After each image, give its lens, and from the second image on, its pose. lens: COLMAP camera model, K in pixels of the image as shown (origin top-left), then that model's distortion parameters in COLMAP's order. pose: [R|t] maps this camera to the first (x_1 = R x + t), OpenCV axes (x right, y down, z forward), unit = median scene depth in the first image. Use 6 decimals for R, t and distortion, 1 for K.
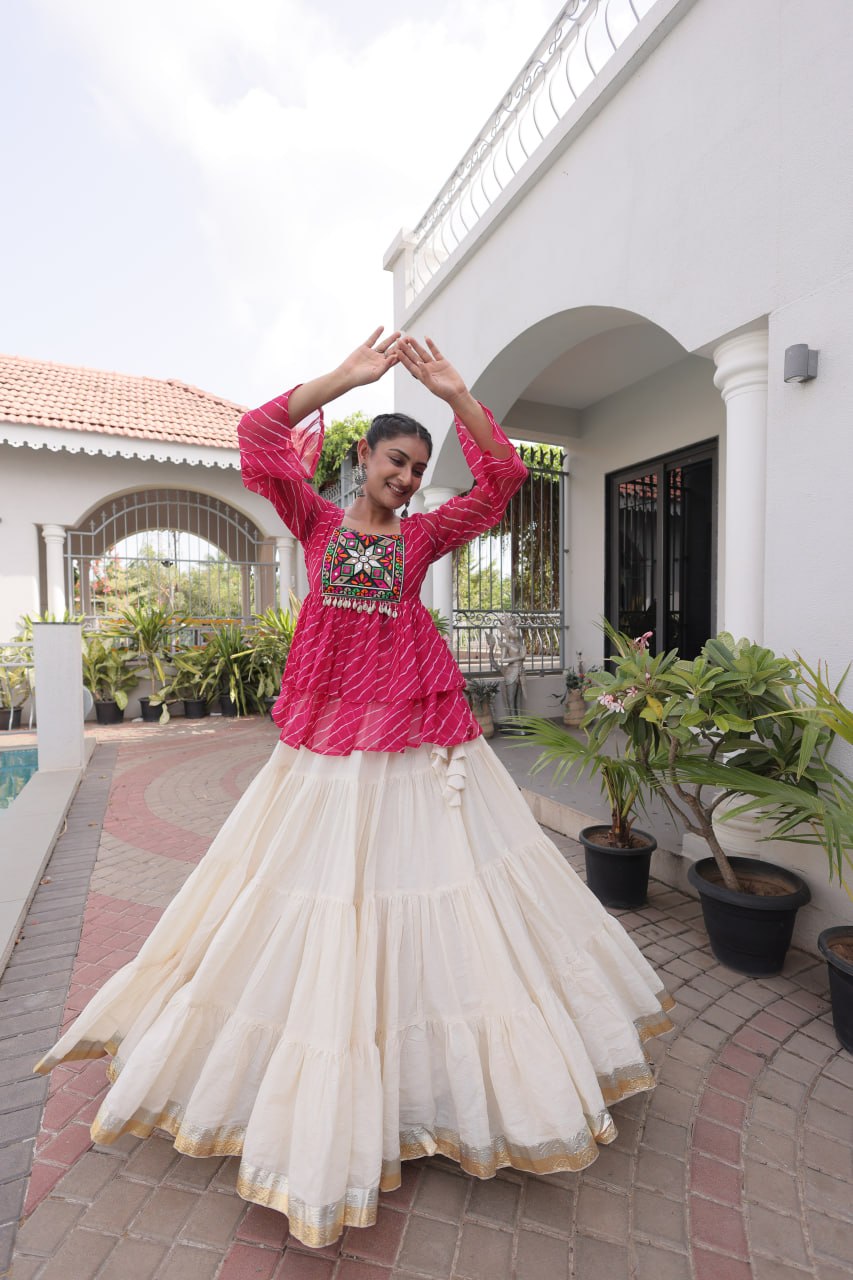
lens RADIAL K [[589.1, 0, 418.2], [0, 589.1, 648.1], [0, 0, 1]] dist [0.001967, -0.000166]
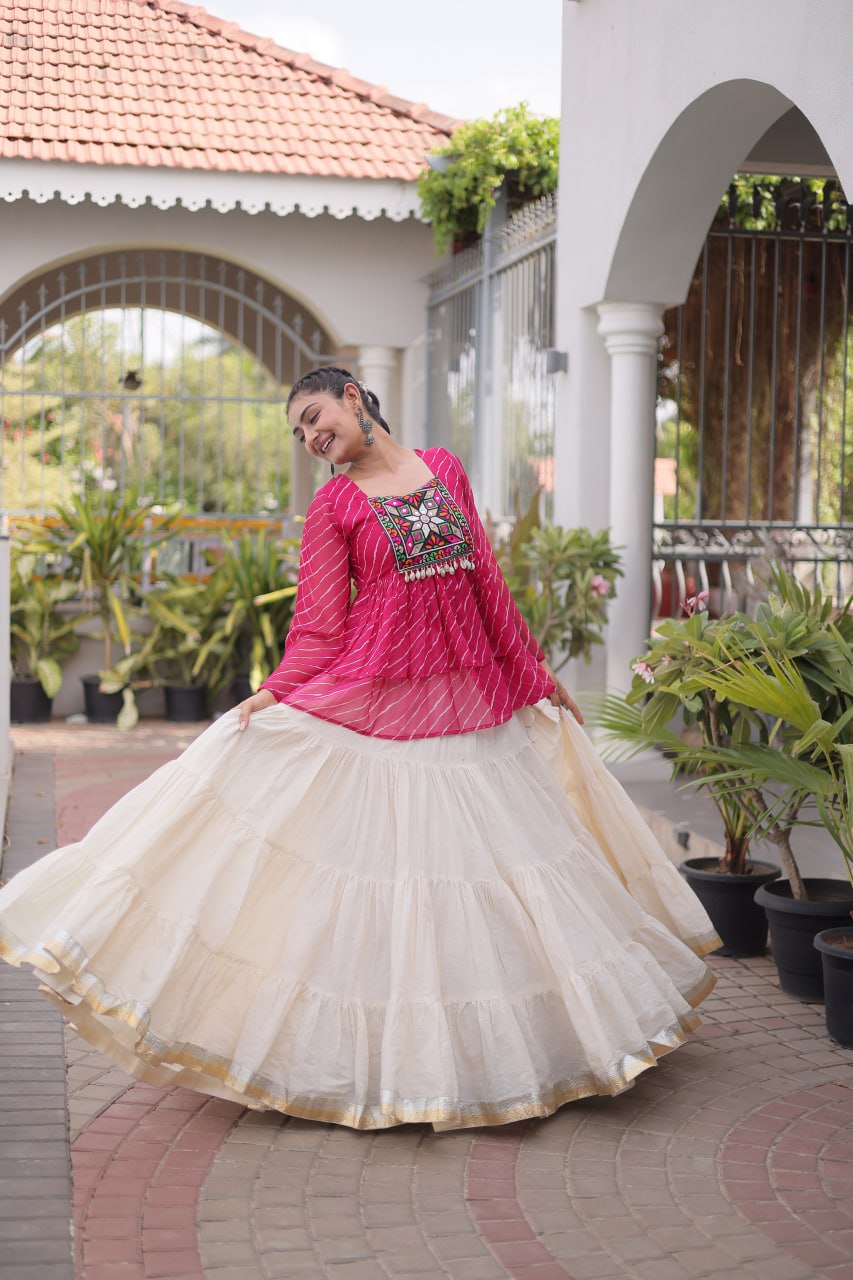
lens RADIAL K [[1814.1, 0, 435.0], [0, 1814.1, 638.6], [0, 0, 1]] dist [-0.004505, 0.002012]
pose [[0.974550, 0.038059, -0.220917, 0.161407], [-0.031076, 0.998904, 0.034999, -0.010580], [0.222006, -0.027243, 0.974665, -0.439678]]
